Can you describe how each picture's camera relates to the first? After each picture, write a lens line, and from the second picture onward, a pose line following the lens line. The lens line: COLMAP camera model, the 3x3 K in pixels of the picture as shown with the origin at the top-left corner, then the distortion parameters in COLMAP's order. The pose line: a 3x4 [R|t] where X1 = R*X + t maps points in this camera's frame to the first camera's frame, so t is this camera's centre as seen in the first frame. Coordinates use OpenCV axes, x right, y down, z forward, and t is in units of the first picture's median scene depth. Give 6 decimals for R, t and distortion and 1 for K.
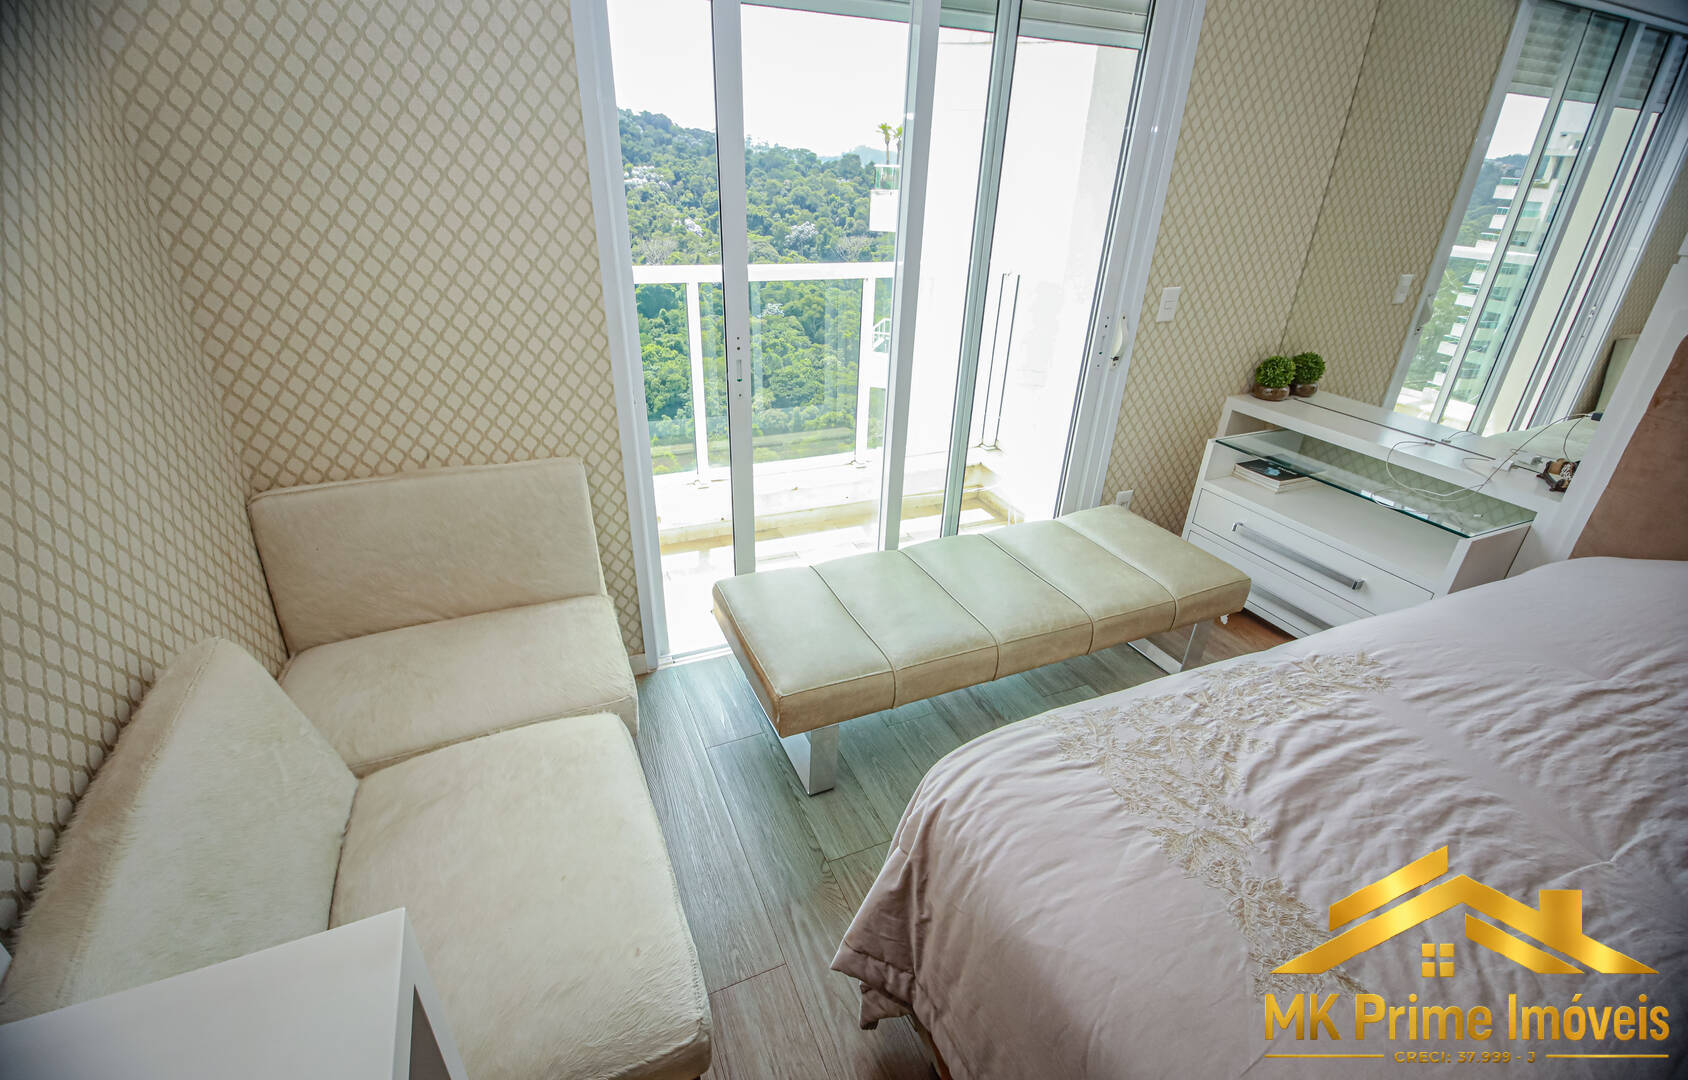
lens RADIAL K [[737.4, 0, 841.8], [0, 737.4, 563.8], [0, 0, 1]] dist [0.025503, -0.000009]
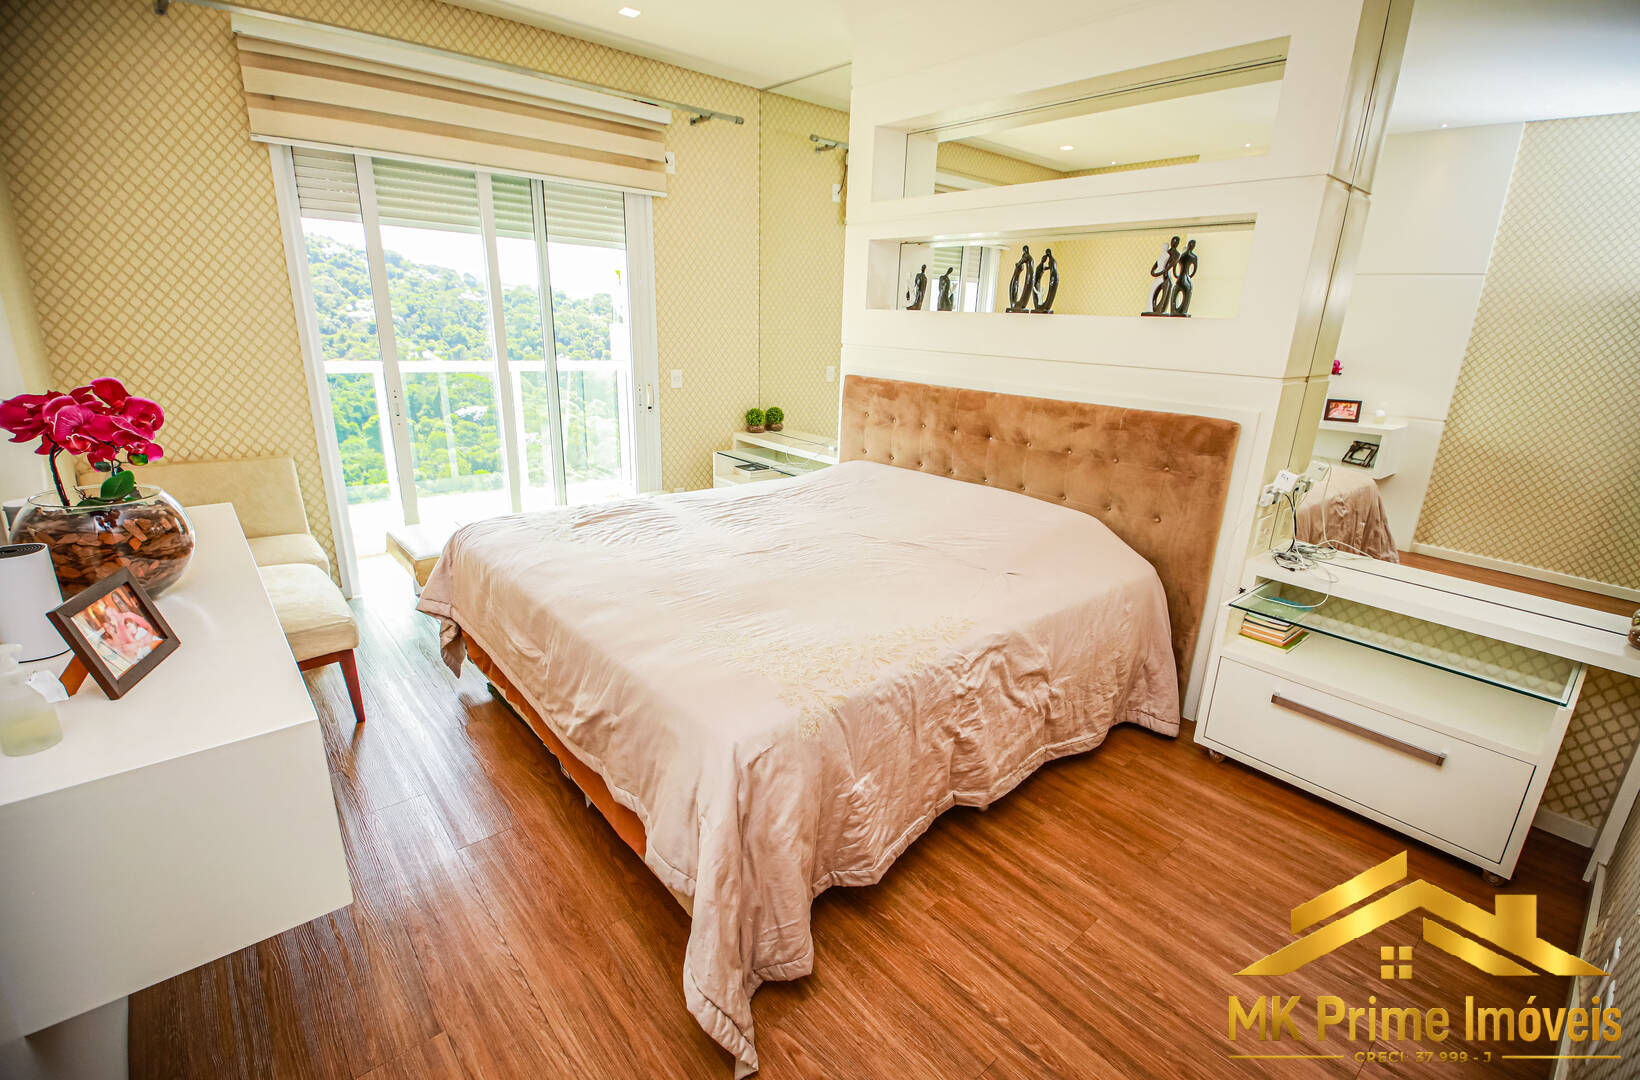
lens RADIAL K [[733.6, 0, 828.3], [0, 733.6, 547.8], [0, 0, 1]] dist [0.048737, -0.032159]
pose [[0.955813, -0.081594, 0.282426, 0.243143], [0.129172, 0.979567, -0.154153, 0.358034], [-0.264077, 0.183823, 0.946822, -0.679483]]
